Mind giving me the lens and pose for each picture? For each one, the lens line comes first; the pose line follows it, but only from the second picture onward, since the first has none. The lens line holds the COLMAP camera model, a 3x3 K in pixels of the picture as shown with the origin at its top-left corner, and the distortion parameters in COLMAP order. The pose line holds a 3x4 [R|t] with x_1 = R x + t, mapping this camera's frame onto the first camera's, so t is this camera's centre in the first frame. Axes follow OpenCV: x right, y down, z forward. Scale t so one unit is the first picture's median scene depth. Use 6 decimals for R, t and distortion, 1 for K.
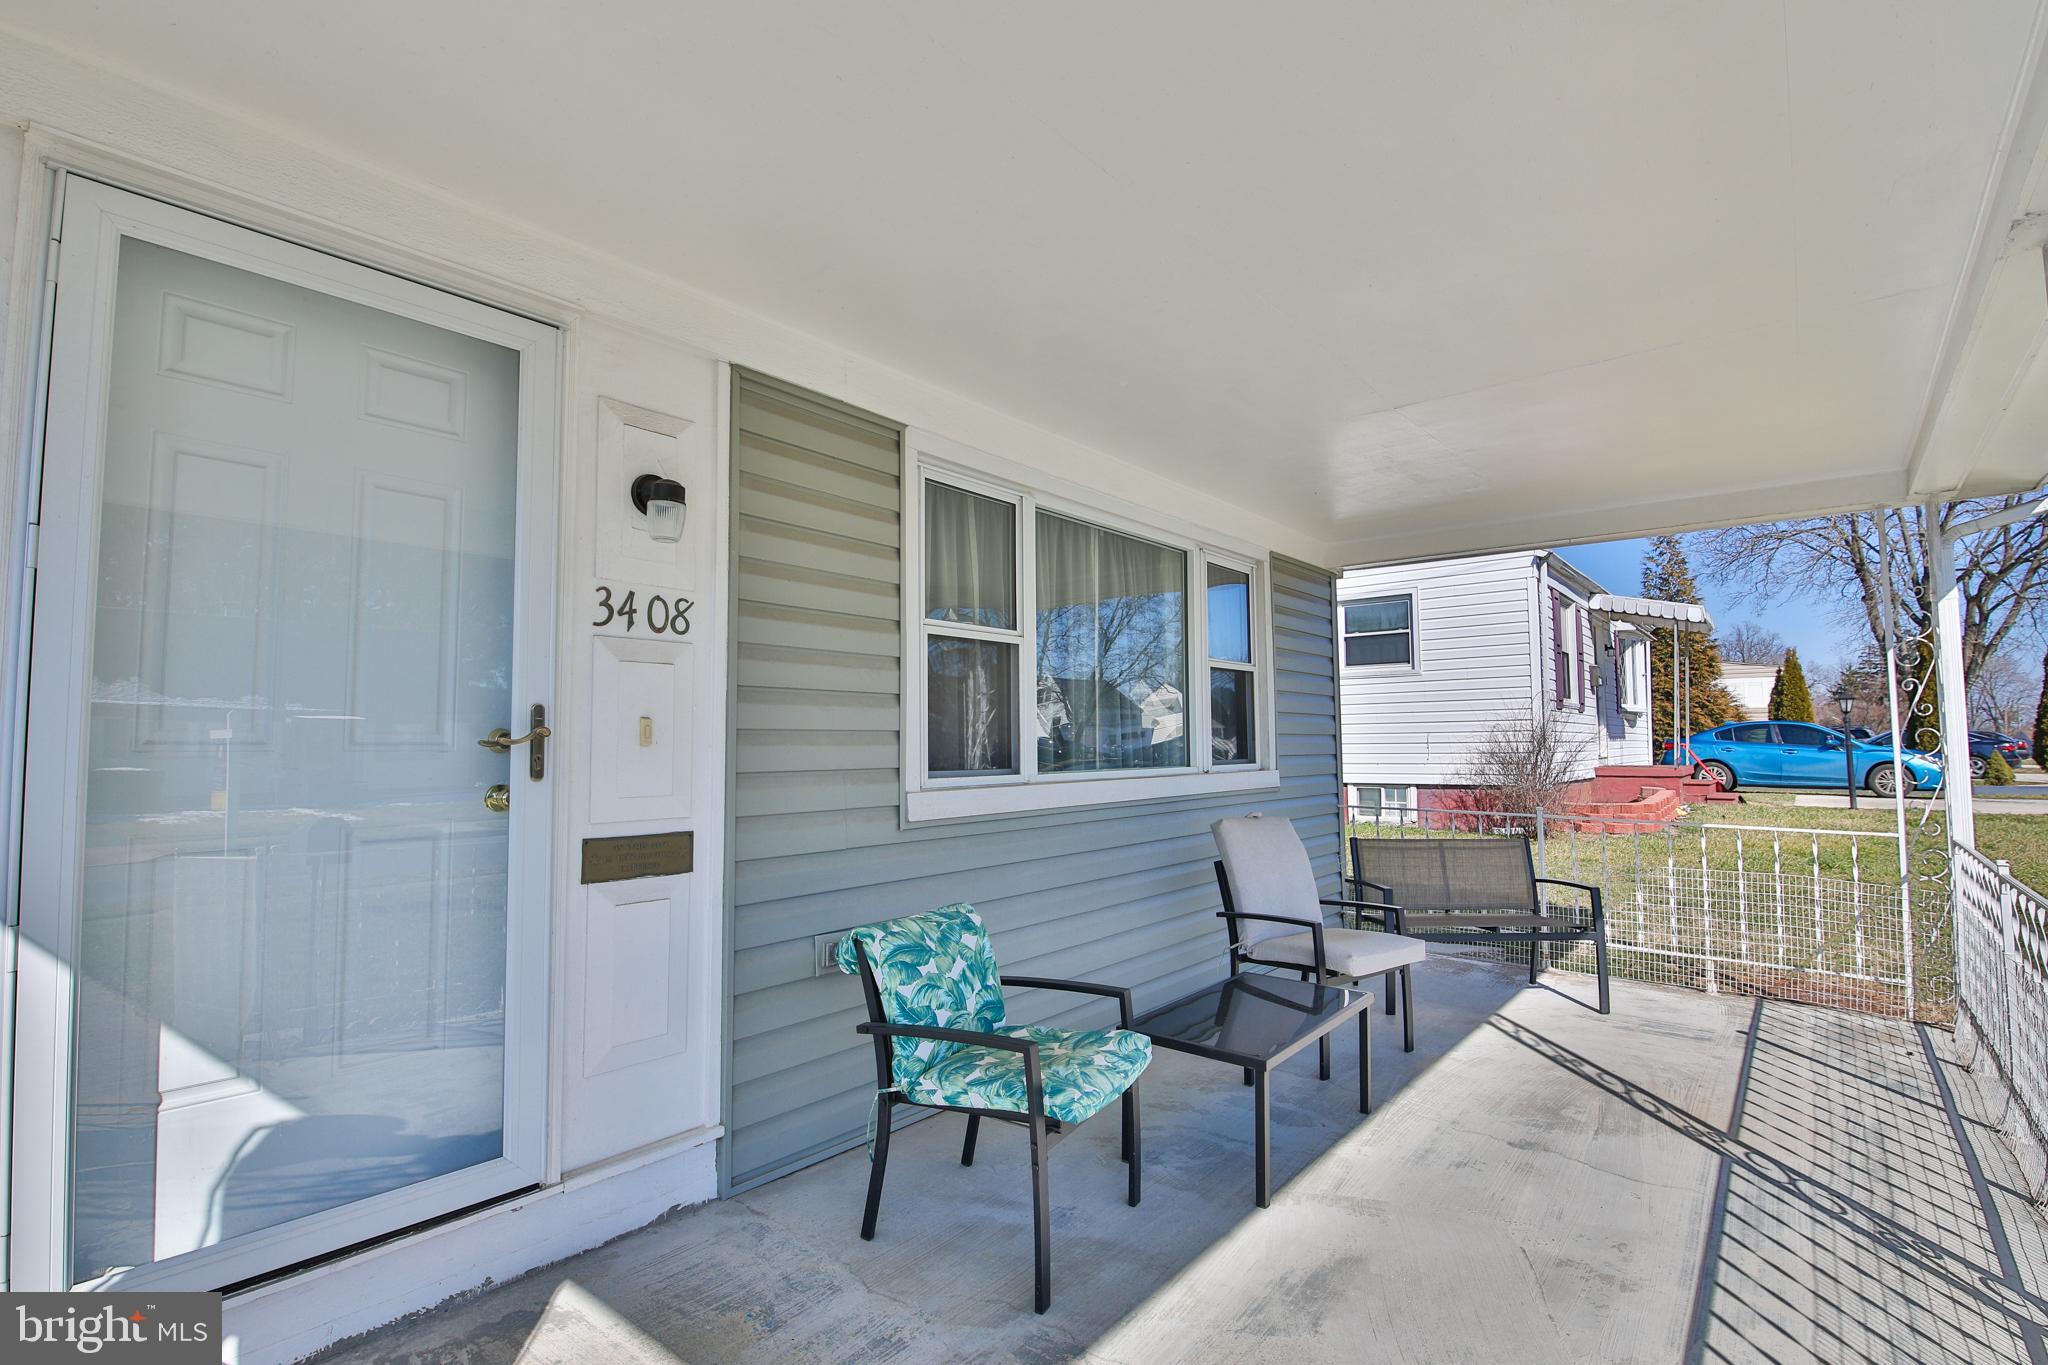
lens RADIAL K [[941.8, 0, 1030.2], [0, 941.8, 688.9], [0, 0, 1]] dist [-0.001263, -0.011714]
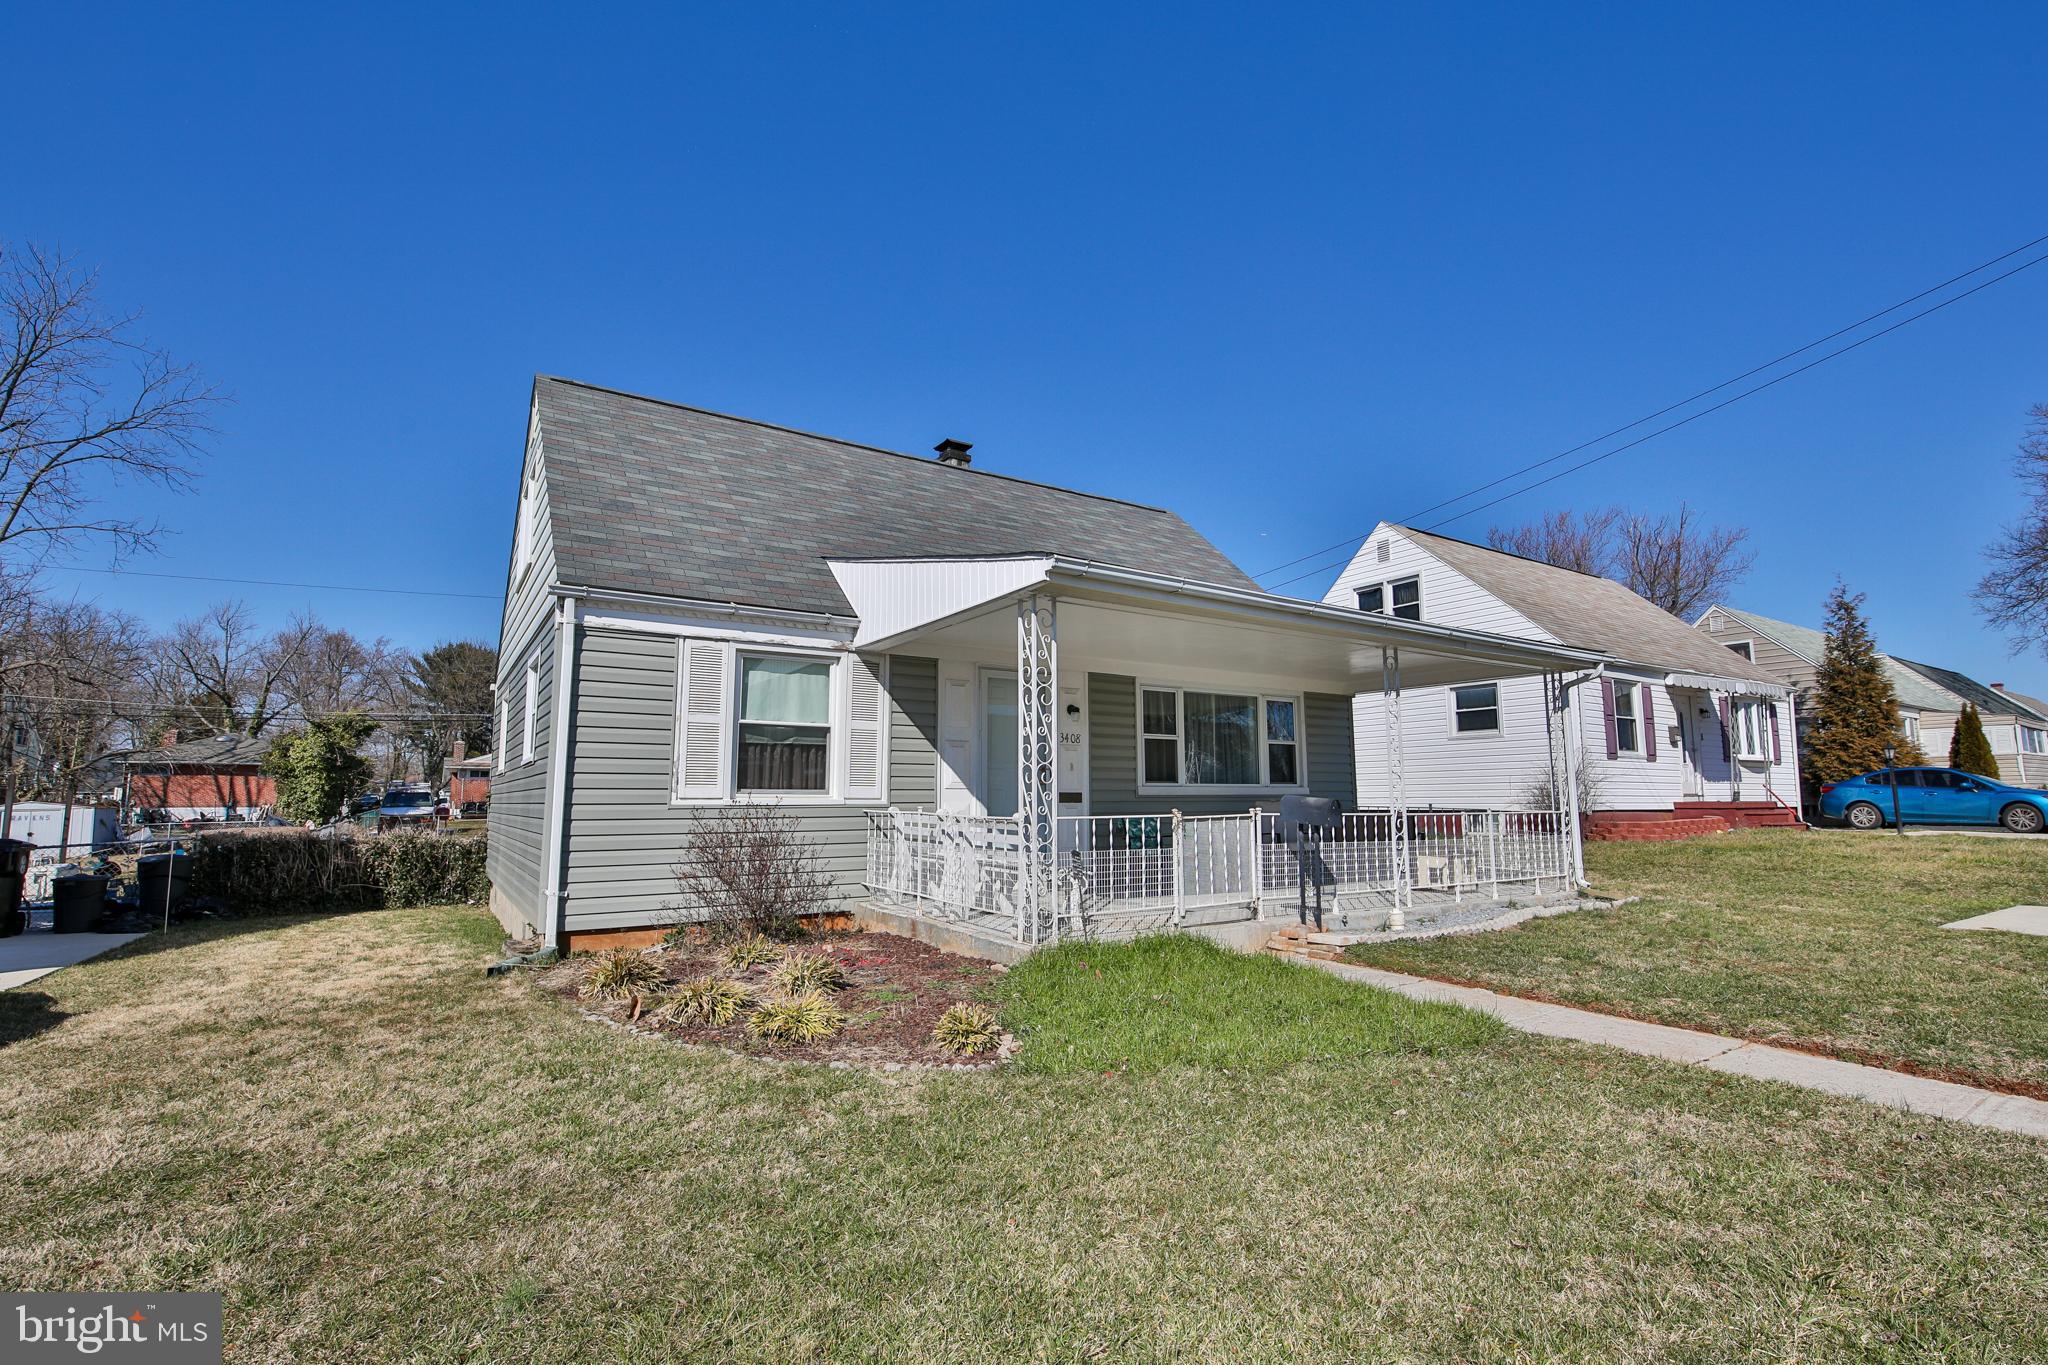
lens RADIAL K [[941.8, 0, 1030.2], [0, 941.8, 688.9], [0, 0, 1]] dist [-0.001263, -0.011714]
pose [[0.954835, -0.029501, -0.295668, 0.353532], [0.012465, 0.998160, -0.059339, -0.030272], [0.296874, 0.052974, 0.953446, -1.635060]]
